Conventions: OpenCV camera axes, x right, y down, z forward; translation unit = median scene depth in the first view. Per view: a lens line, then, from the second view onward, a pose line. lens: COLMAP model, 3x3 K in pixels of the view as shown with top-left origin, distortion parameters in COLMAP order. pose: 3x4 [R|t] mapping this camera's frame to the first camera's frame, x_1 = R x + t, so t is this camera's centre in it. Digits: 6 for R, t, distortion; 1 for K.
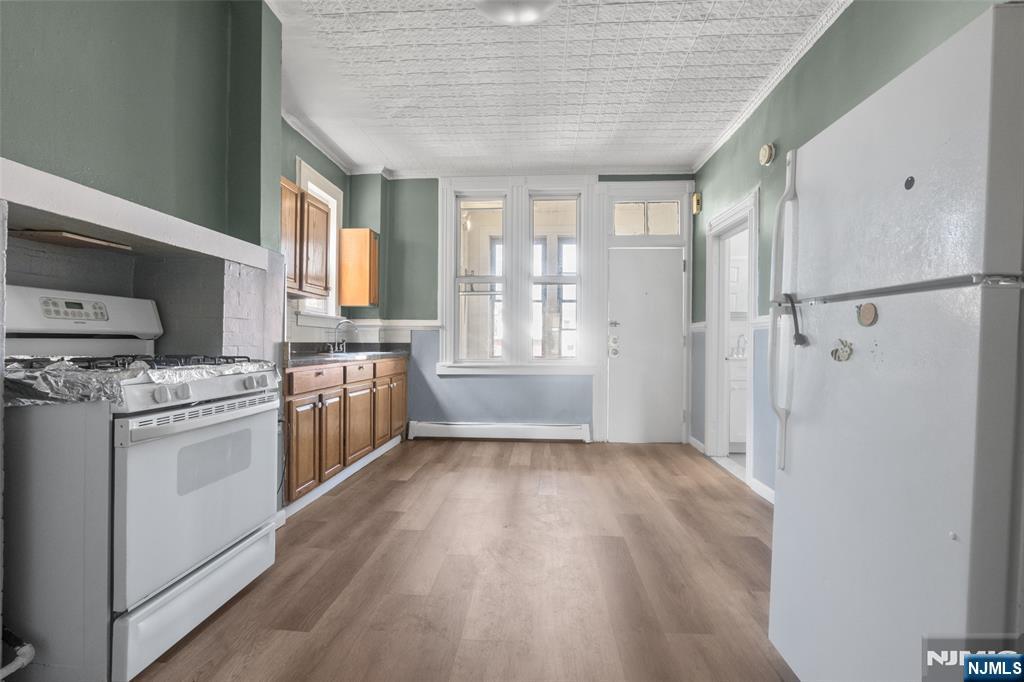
lens RADIAL K [[472.5, 0, 514.9], [0, 472.5, 344.4], [0, 0, 1]] dist [-0.008635, 0.000912]
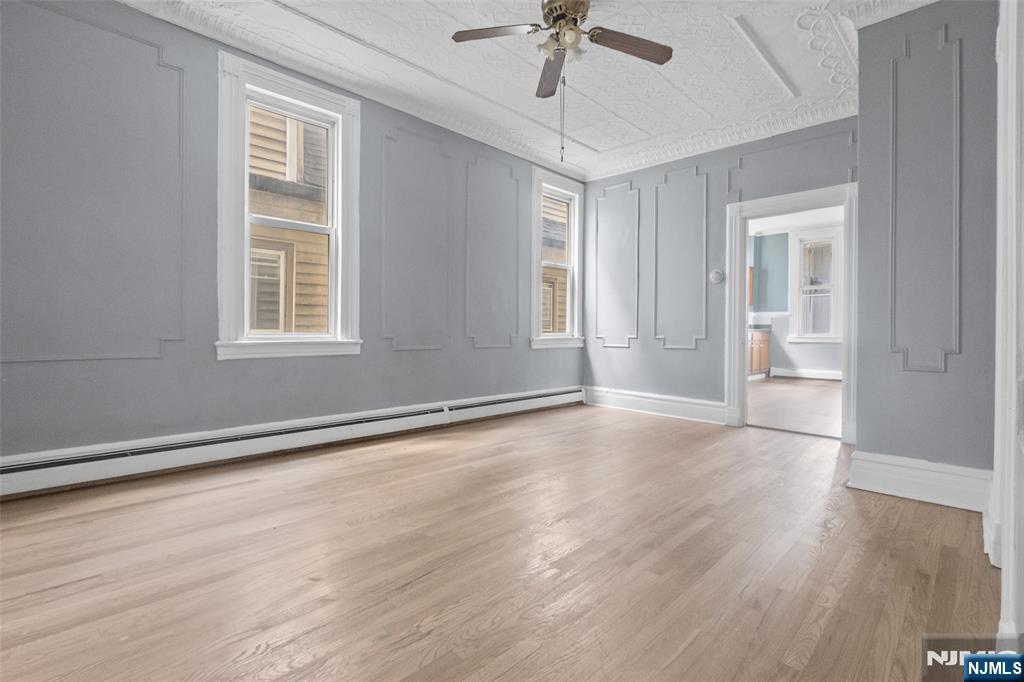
lens RADIAL K [[472.5, 0, 508.7], [0, 472.5, 334.2], [0, 0, 1]] dist [-0.008635, 0.000912]
pose [[0.744695, 0.002509, -0.667400, 0.258003], [-0.000995, 0.999996, 0.002649, 0.032131], [0.667404, -0.001309, 0.744695, -1.116812]]
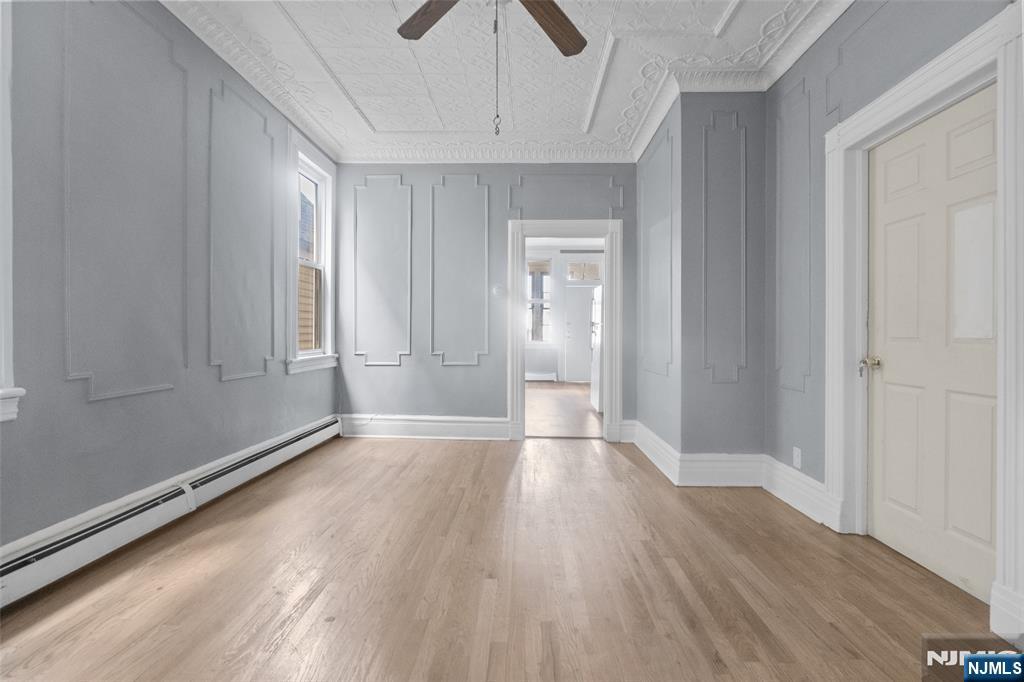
lens RADIAL K [[472.5, 0, 506.9], [0, 472.5, 335.5], [0, 0, 1]] dist [-0.008635, 0.000912]
pose [[0.999818, -0.006301, 0.017988, -0.094648], [0.006254, 0.999977, 0.002677, 0.001747], [-0.018005, -0.002564, 0.999835, -1.067918]]
